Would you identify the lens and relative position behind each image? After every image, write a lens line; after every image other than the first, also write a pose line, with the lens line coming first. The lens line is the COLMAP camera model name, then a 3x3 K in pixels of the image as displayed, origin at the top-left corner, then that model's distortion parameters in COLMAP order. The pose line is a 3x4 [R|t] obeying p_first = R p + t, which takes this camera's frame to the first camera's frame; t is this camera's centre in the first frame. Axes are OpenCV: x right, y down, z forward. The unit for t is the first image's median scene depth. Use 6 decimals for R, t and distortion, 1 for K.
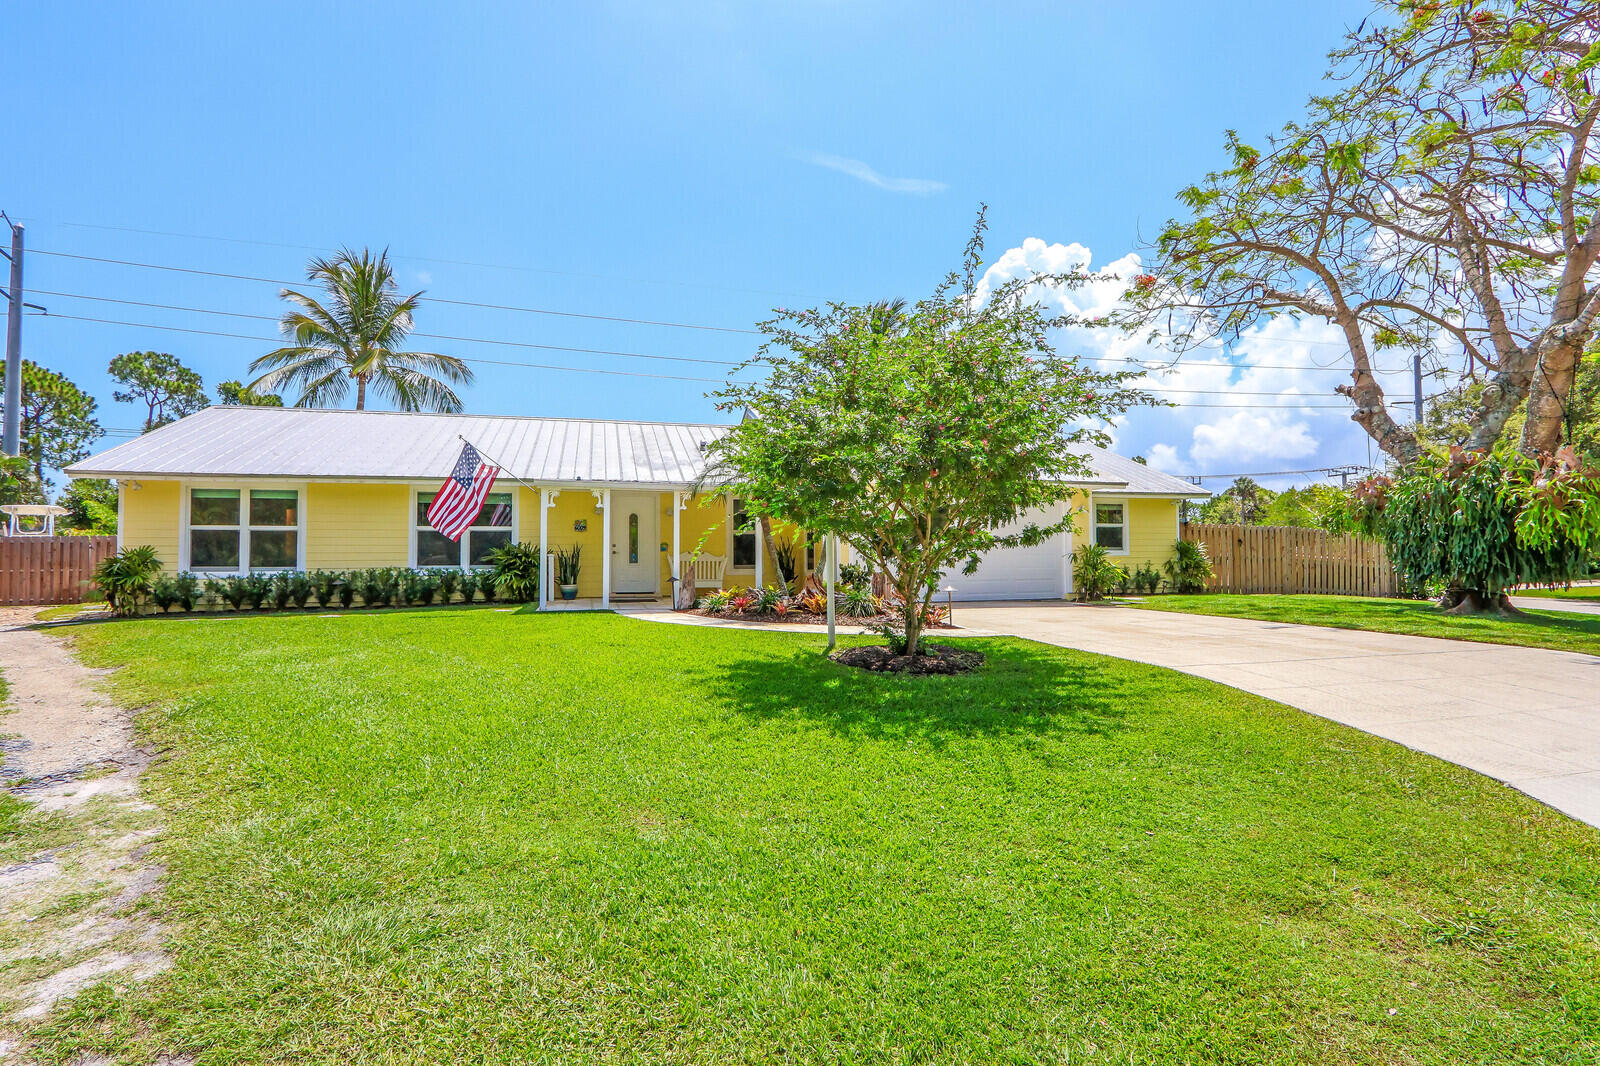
lens RADIAL K [[766.2, 0, 781.3], [0, 766.2, 538.2], [0, 0, 1]] dist [-0.015988, 0.000159]
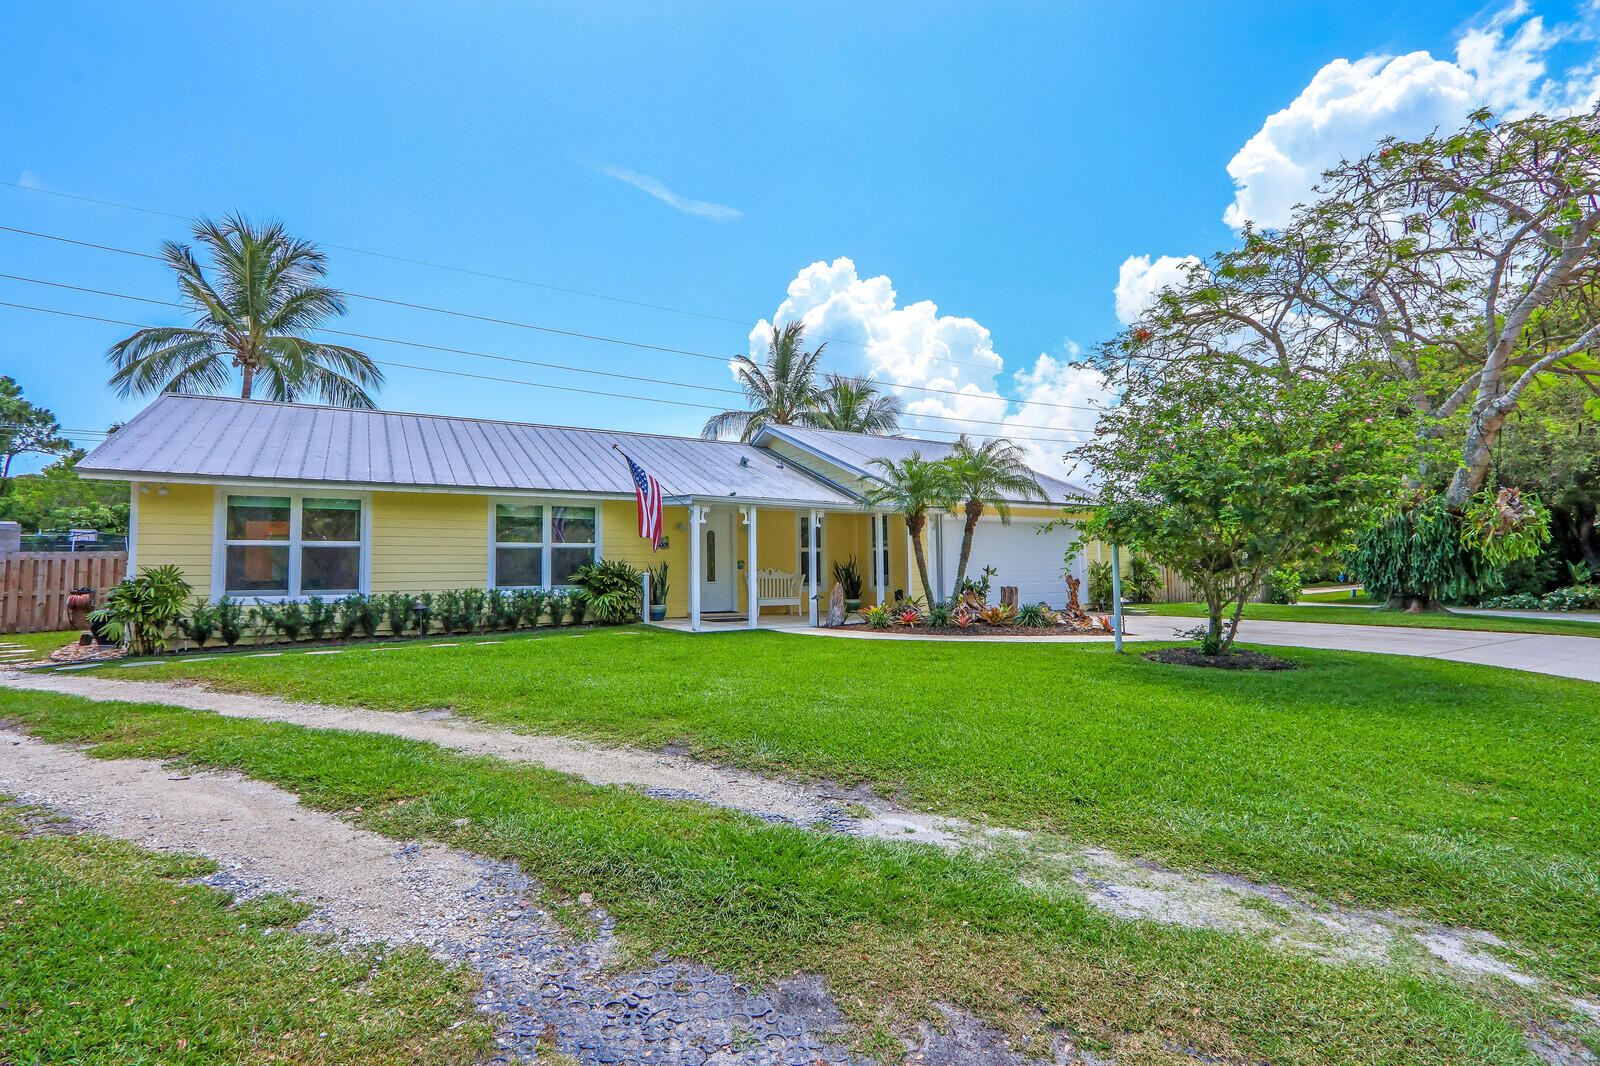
lens RADIAL K [[766.2, 0, 781.3], [0, 766.2, 538.2], [0, 0, 1]] dist [-0.015988, 0.000159]
pose [[0.957430, 0.005813, 0.288607, -0.431272], [0.000402, 0.999769, -0.021471, -0.001343], [-0.288665, 0.020673, 0.957207, 0.040030]]
